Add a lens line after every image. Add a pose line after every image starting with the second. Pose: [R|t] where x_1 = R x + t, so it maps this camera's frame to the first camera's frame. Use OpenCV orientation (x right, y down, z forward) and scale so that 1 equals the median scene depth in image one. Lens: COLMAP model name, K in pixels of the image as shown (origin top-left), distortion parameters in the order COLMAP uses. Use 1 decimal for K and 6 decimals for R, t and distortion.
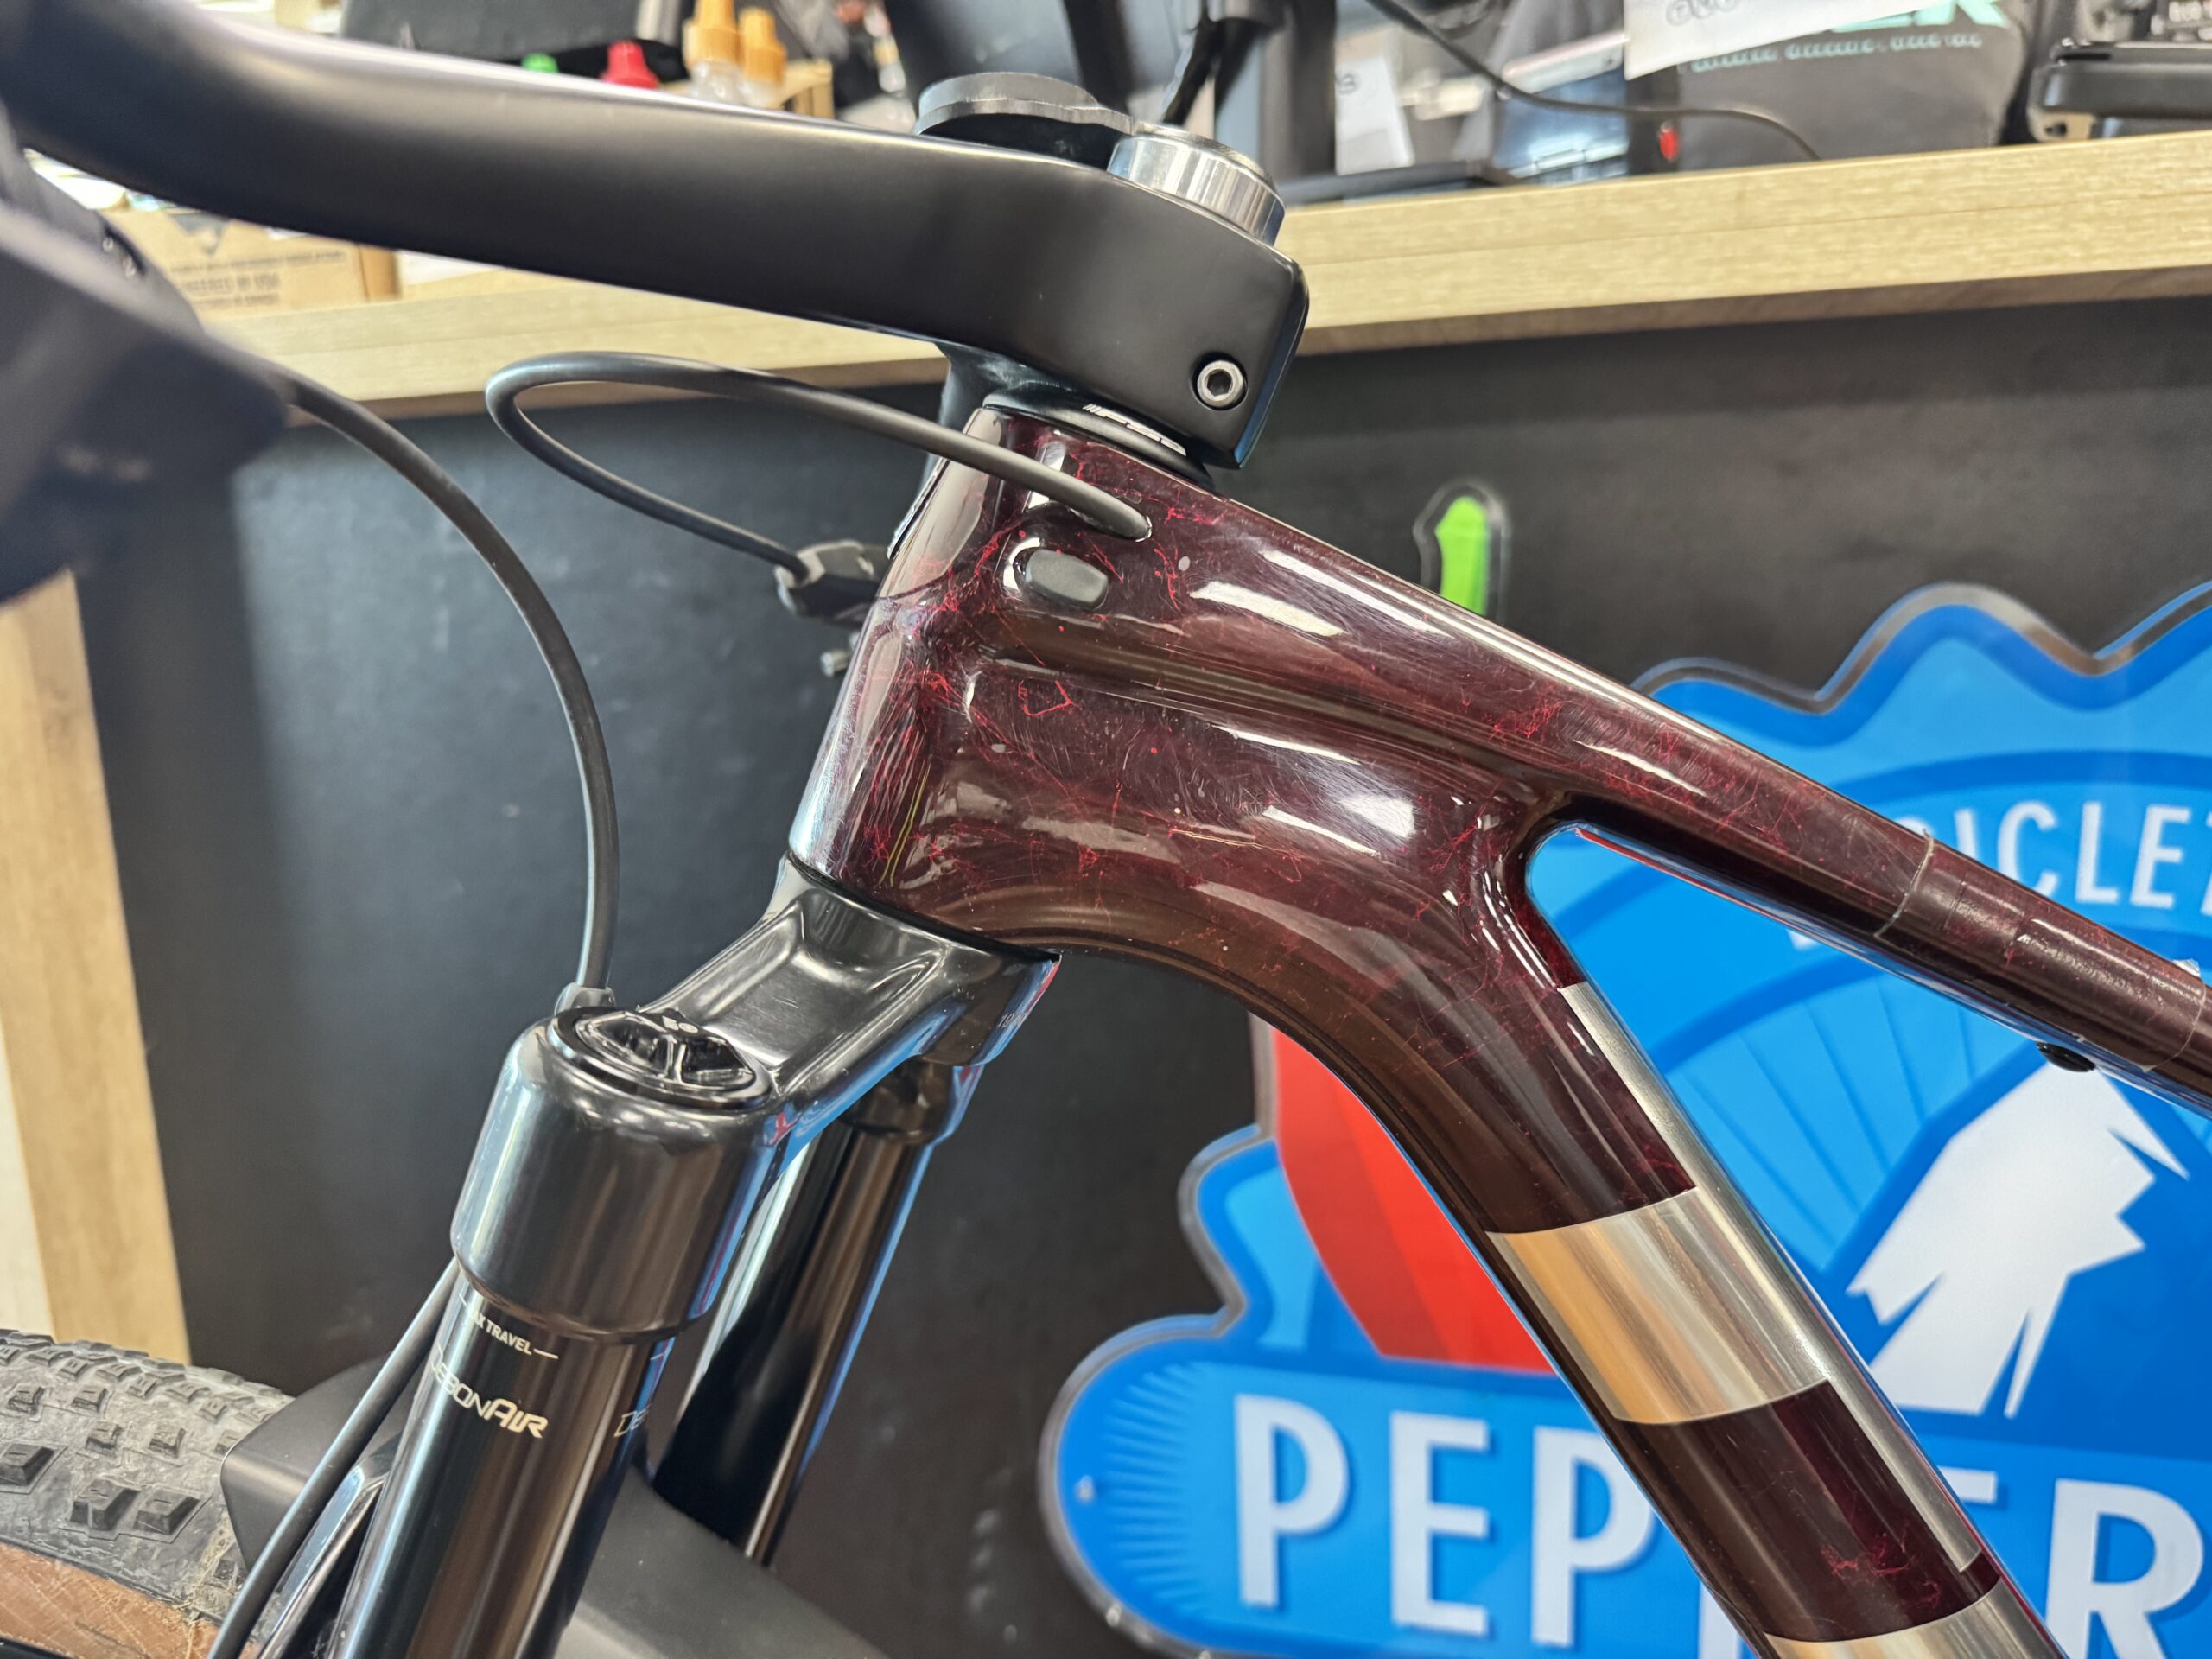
lens RADIAL K [[1636.8, 0, 1098.7], [0, 1636.8, 826.2], [0, 0, 1]] dist [-0.031528, 0.013661]
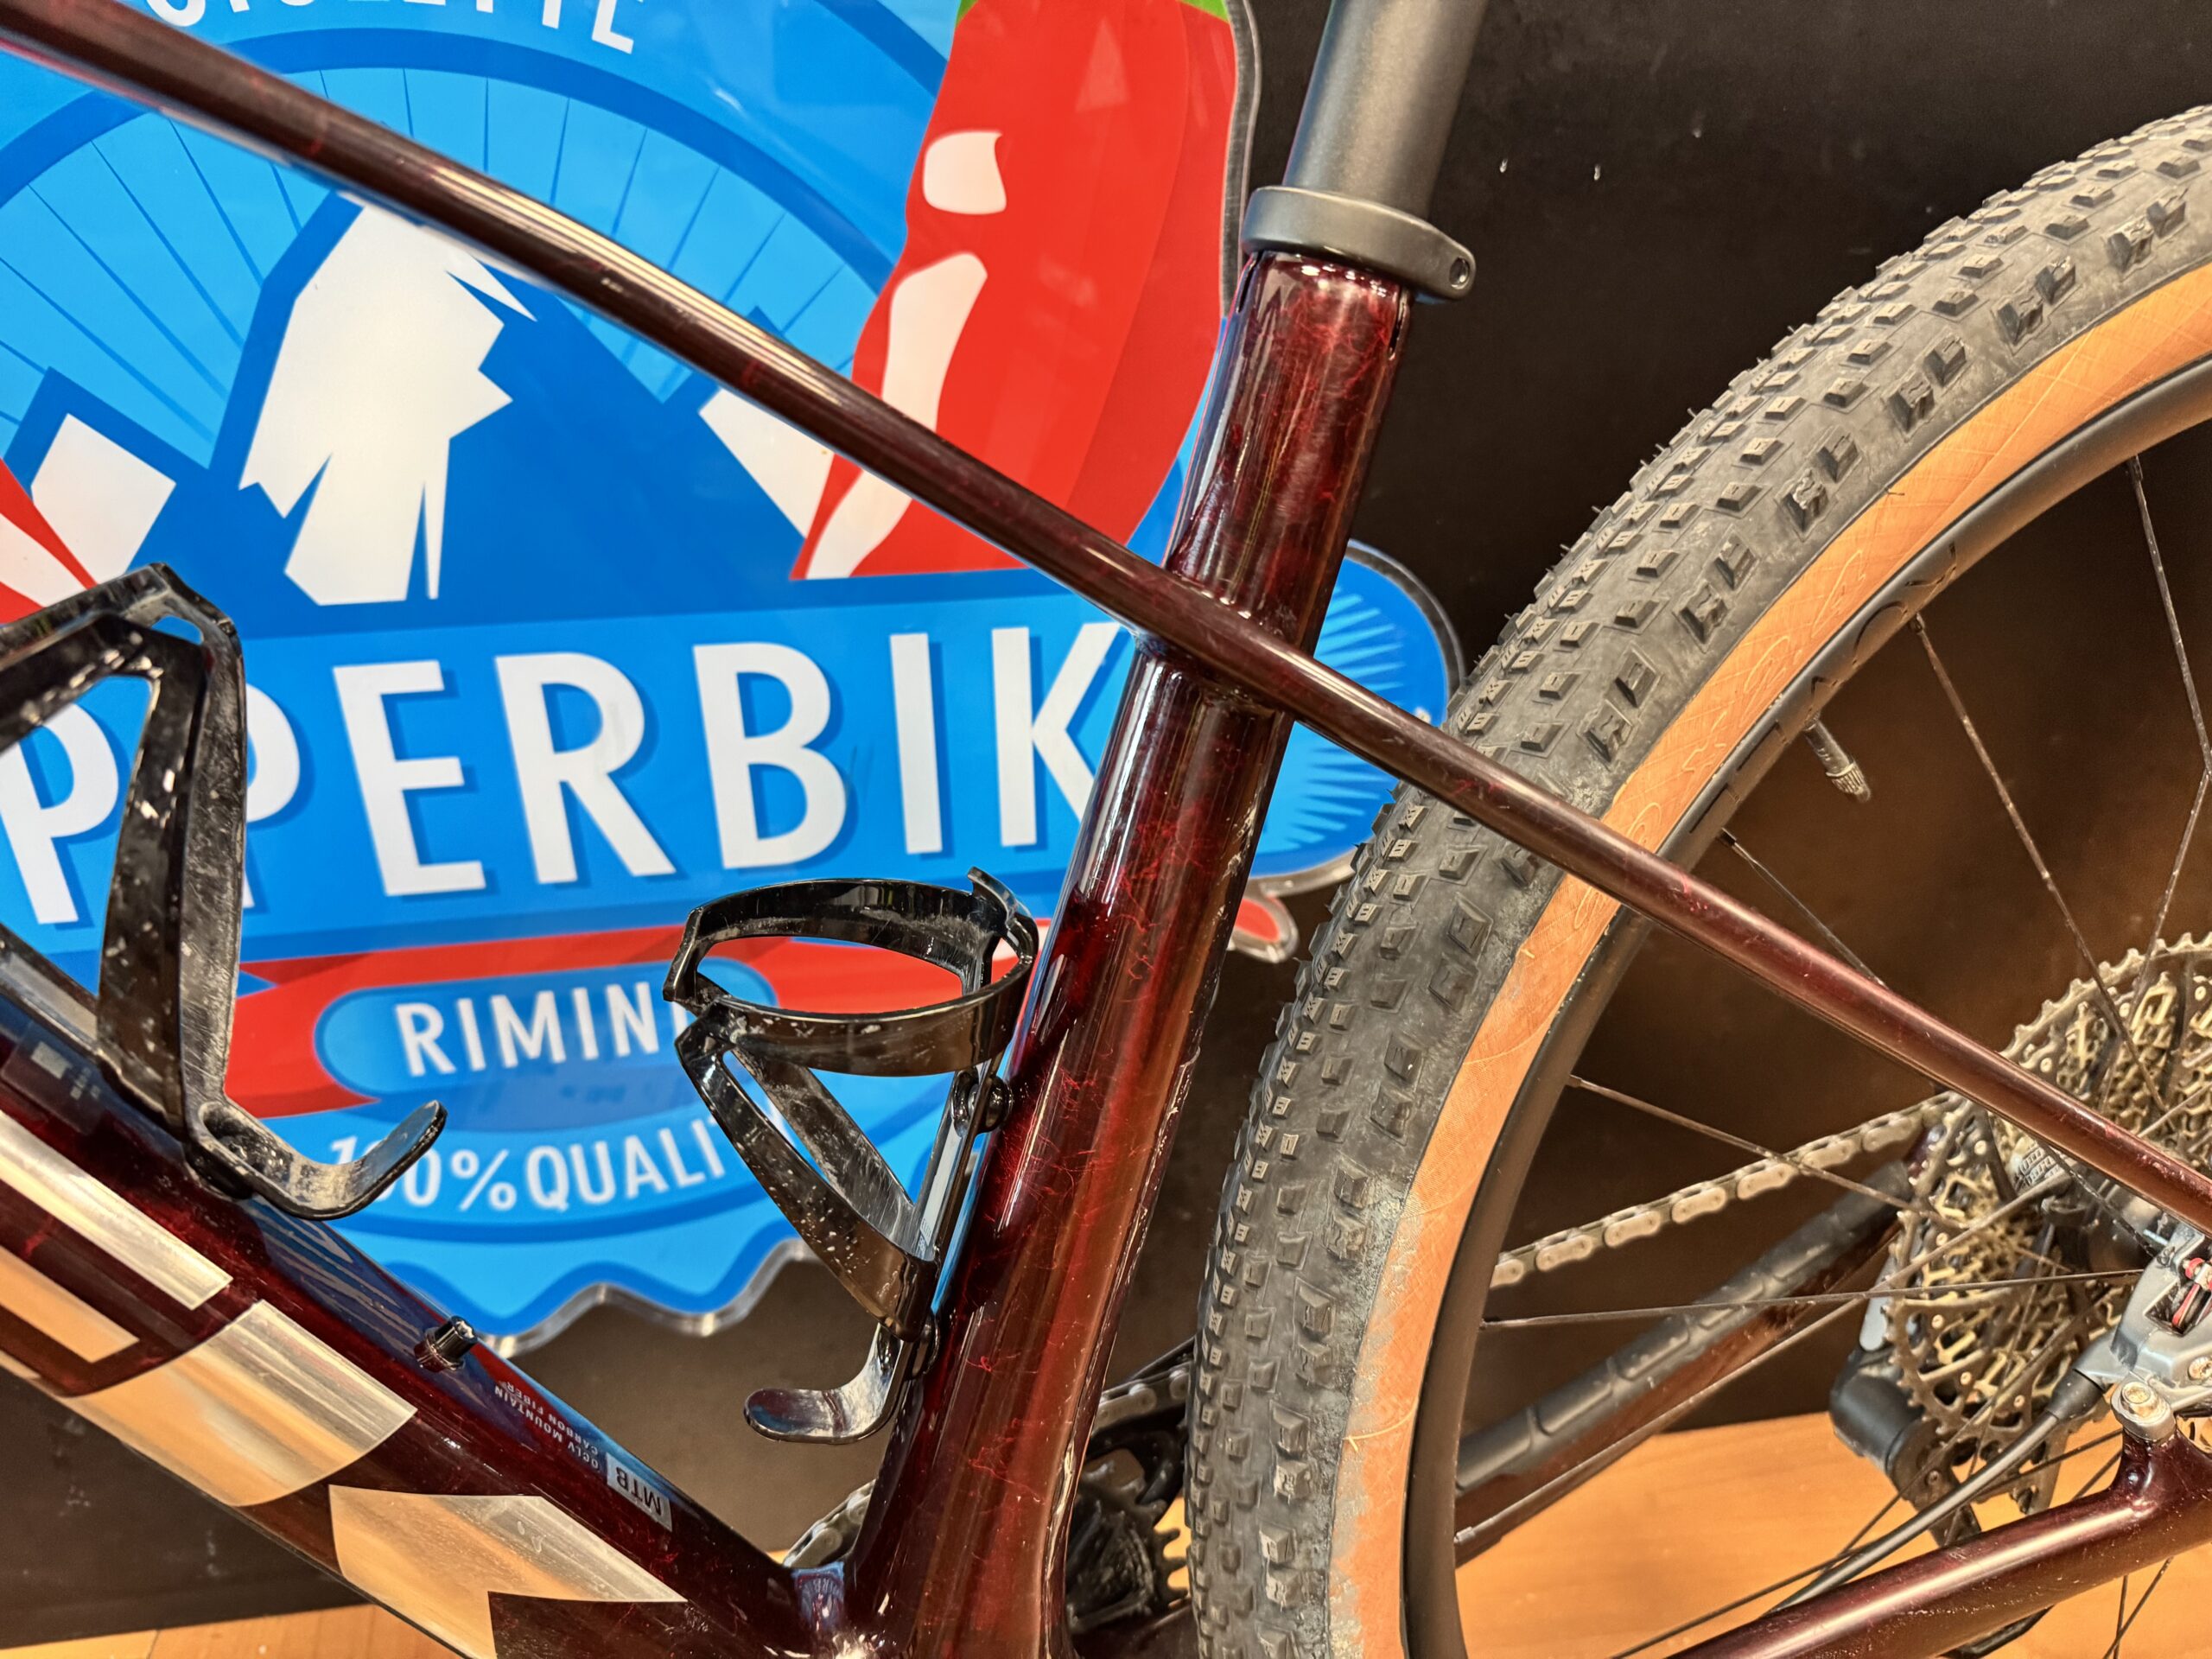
lens RADIAL K [[1586.8, 0, 1111.3], [0, 1586.8, 838.4], [0, 0, 1]] dist [0.018555, -0.043486]
pose [[0.902991, -0.165018, 0.396706, 0.540541], [0.048412, 0.956503, 0.287678, 0.250839], [-0.426923, -0.240566, 0.871702, -0.064399]]
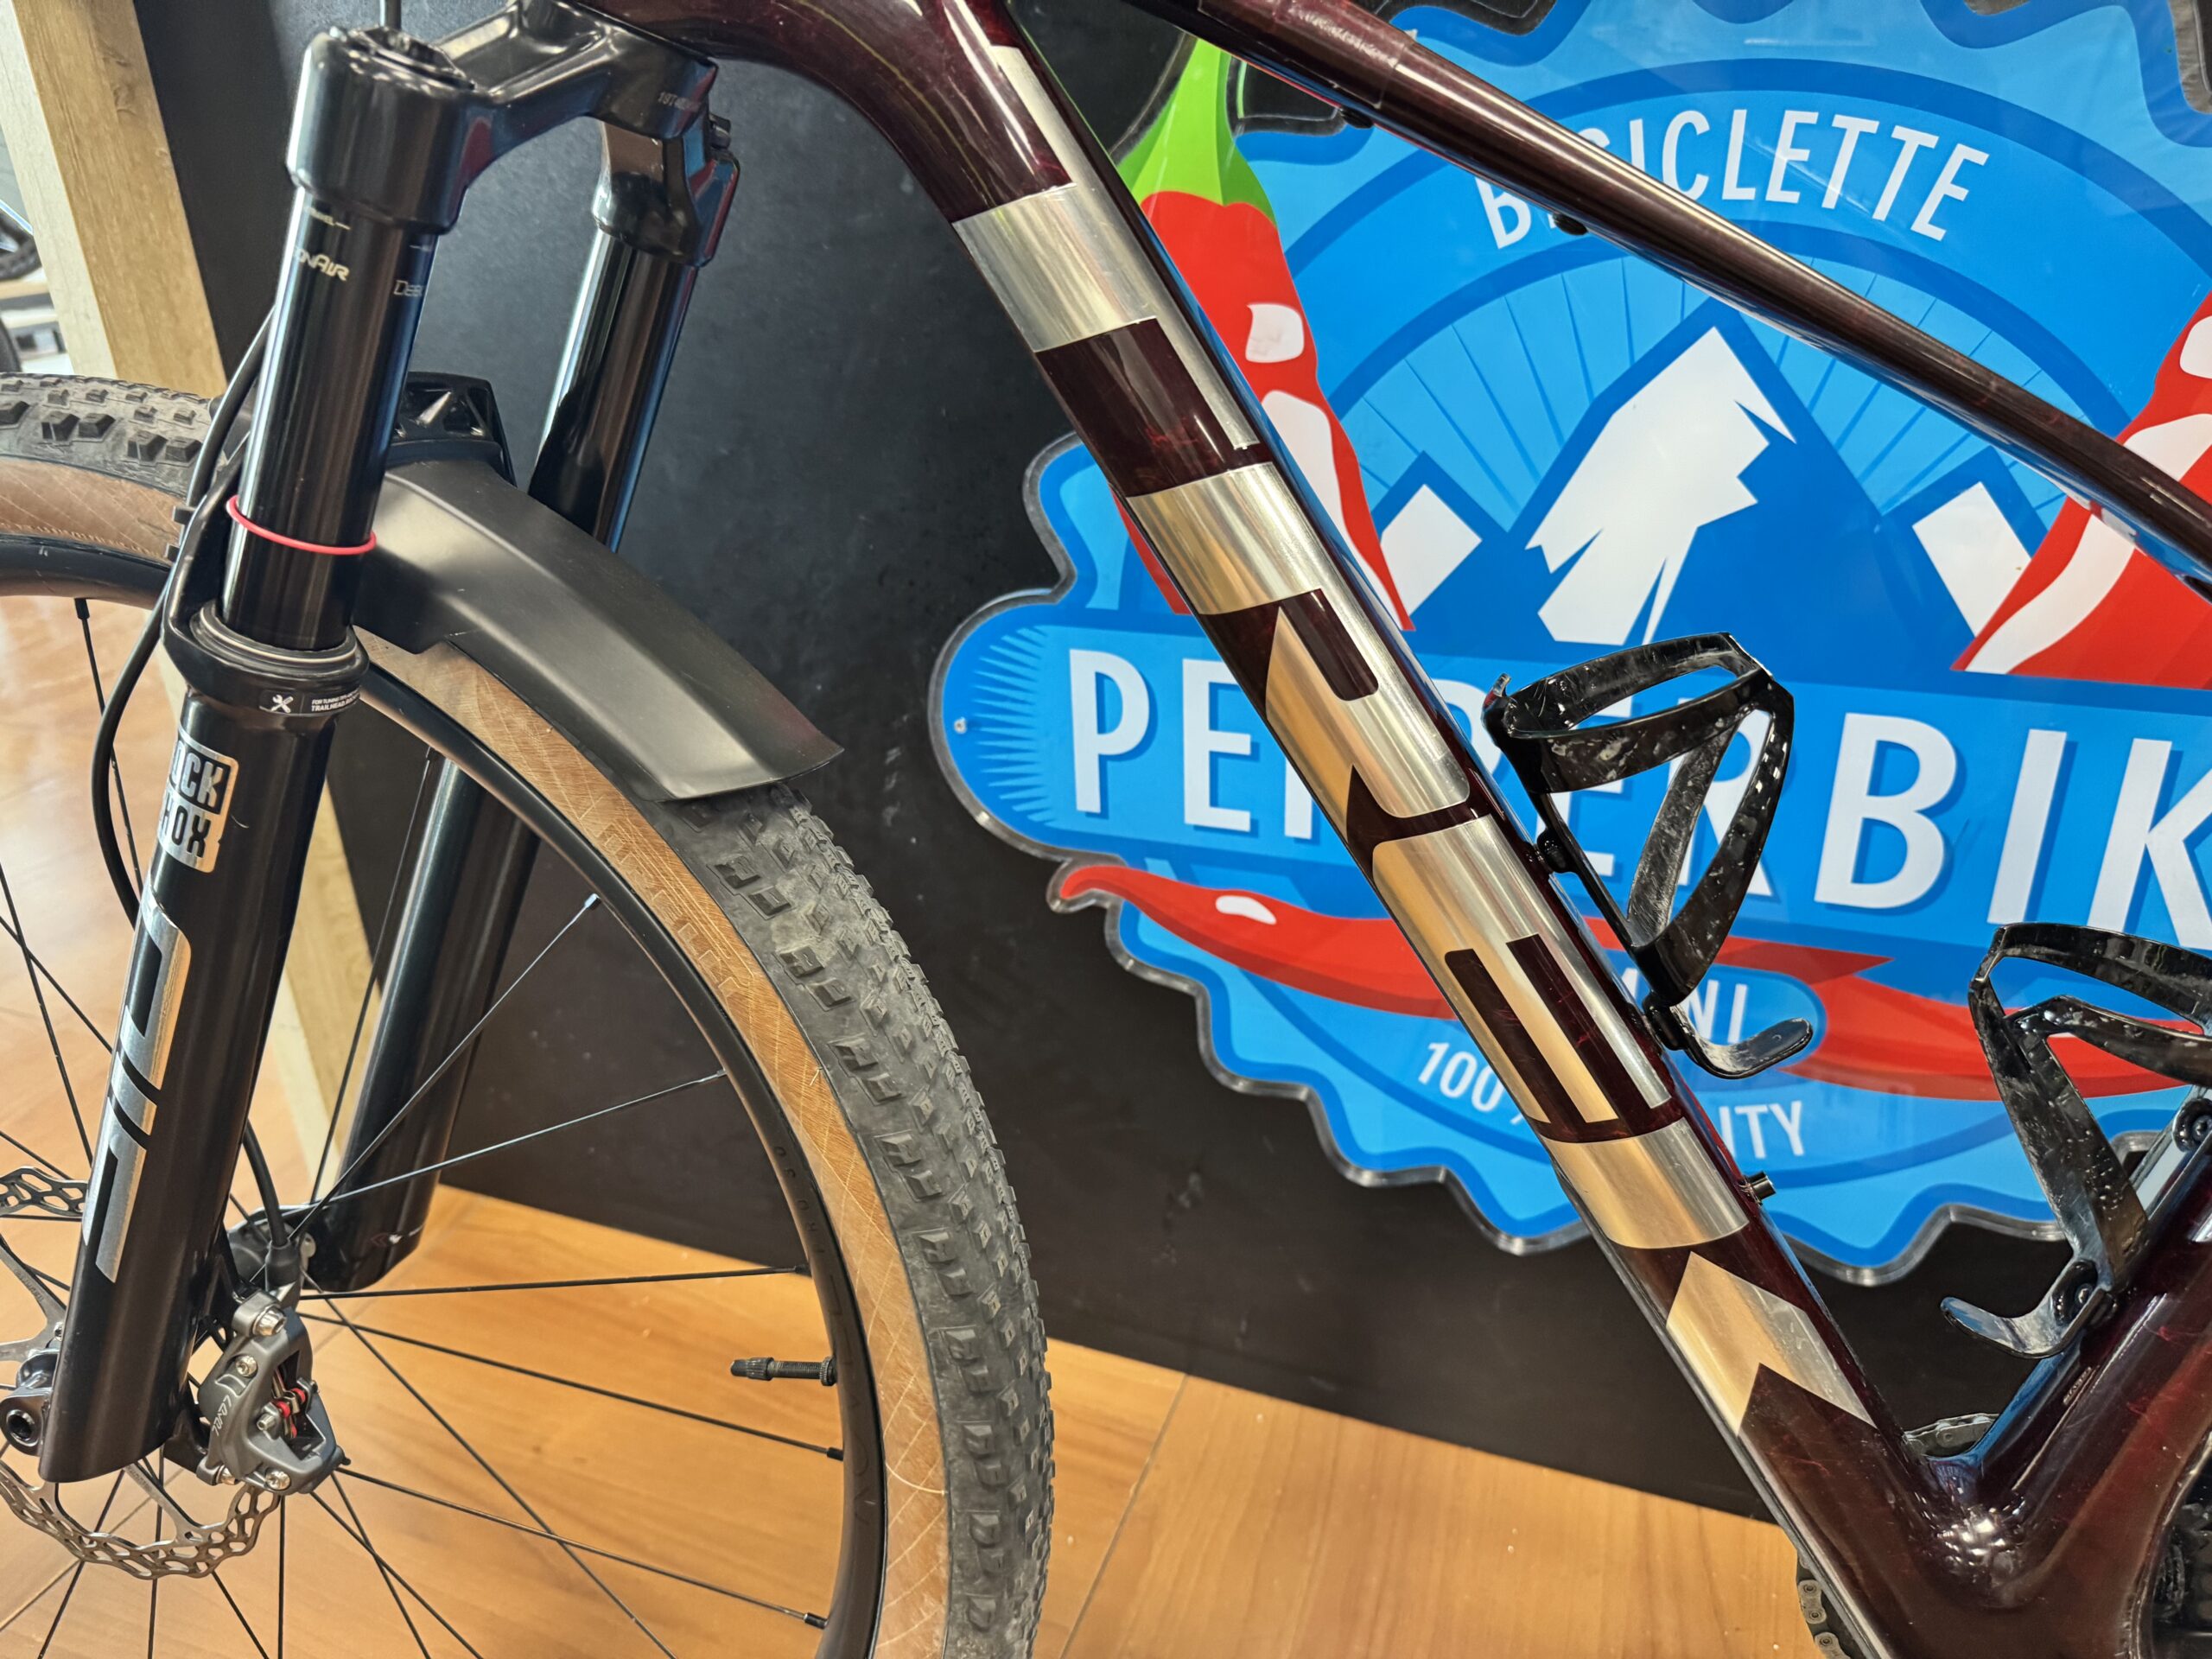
lens RADIAL K [[1583.1, 0, 1088.9], [0, 1583.1, 819.4], [0, 0, 1]] dist [0.051008, -0.081128]
pose [[0.996465, 0.037120, -0.075361, 0.234002], [-0.016990, 0.967591, 0.251950, 0.193258], [0.082271, -0.249779, 0.964801, -0.282037]]
